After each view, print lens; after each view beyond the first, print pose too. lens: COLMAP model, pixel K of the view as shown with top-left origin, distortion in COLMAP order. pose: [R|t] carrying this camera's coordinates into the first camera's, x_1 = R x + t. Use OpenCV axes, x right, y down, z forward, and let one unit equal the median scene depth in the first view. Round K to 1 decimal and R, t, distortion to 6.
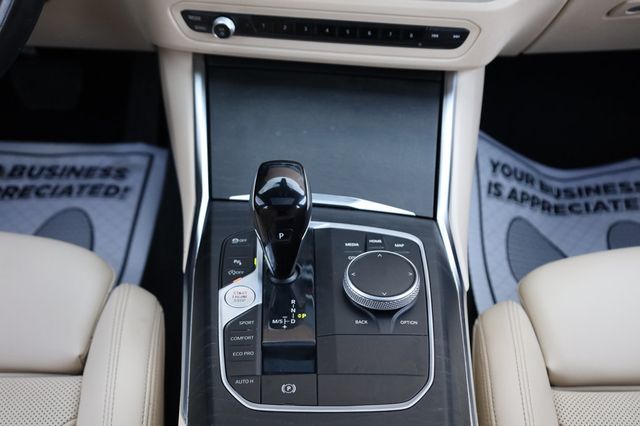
lens RADIAL K [[803.4, 0, 320.0], [0, 803.4, 213.0], [0, 0, 1]] dist [-0.005492, 0.000870]
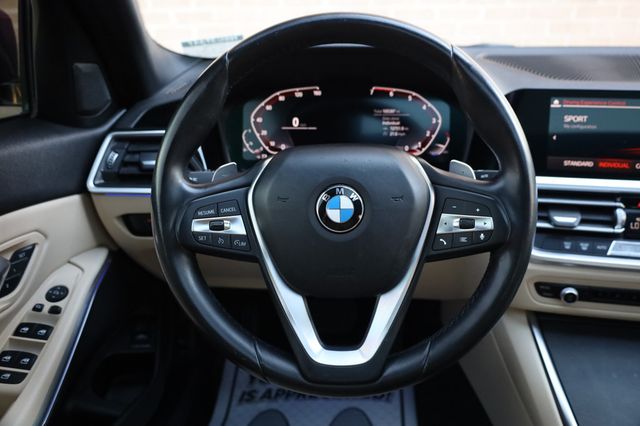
lens RADIAL K [[516.0, 0, 320.0], [0, 516.0, 213.0], [0, 0, 1]] dist [-0.008502, -0.002837]
pose [[0.996570, 0.002820, -0.082703, -0.483939], [-0.028053, 0.951752, -0.305585, -0.085911], [0.077851, 0.306857, 0.948566, 0.093034]]
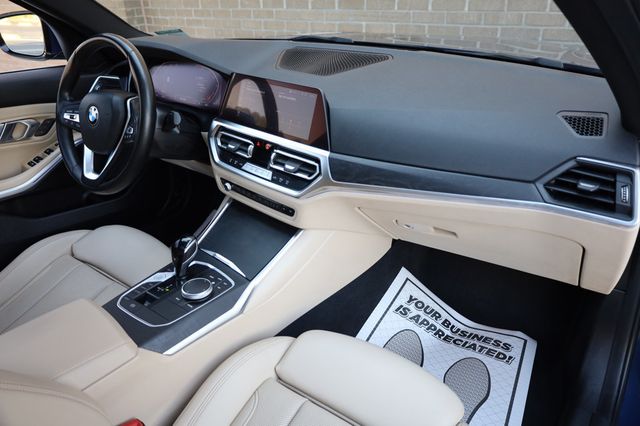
lens RADIAL K [[467.8, 0, 320.0], [0, 467.8, 213.0], [0, 0, 1]] dist [-0.000969, -0.000027]
pose [[0.794169, 0.243640, -0.556718, 0.996036], [-0.347822, 0.933453, -0.087662, -0.126676], [0.498312, 0.263258, 0.826063, -0.073039]]
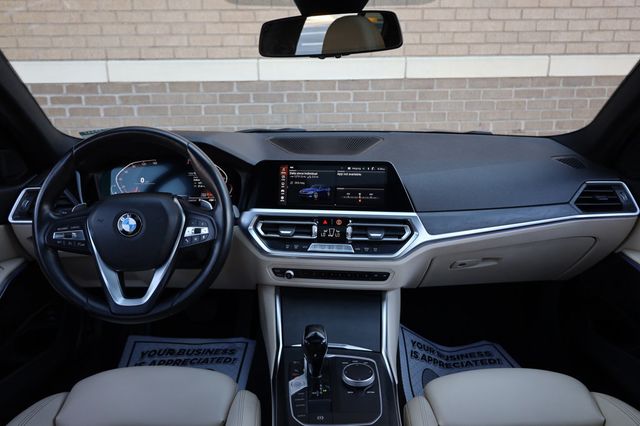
lens RADIAL K [[452.6, 0, 320.0], [0, 452.6, 213.0], [0, 0, 1]] dist [-0.007193, -0.000328]
pose [[0.999715, -0.022929, -0.006648, -0.013454], [0.018501, 0.920079, -0.391296, 0.139737], [0.015089, 0.391061, 0.920241, -0.343698]]
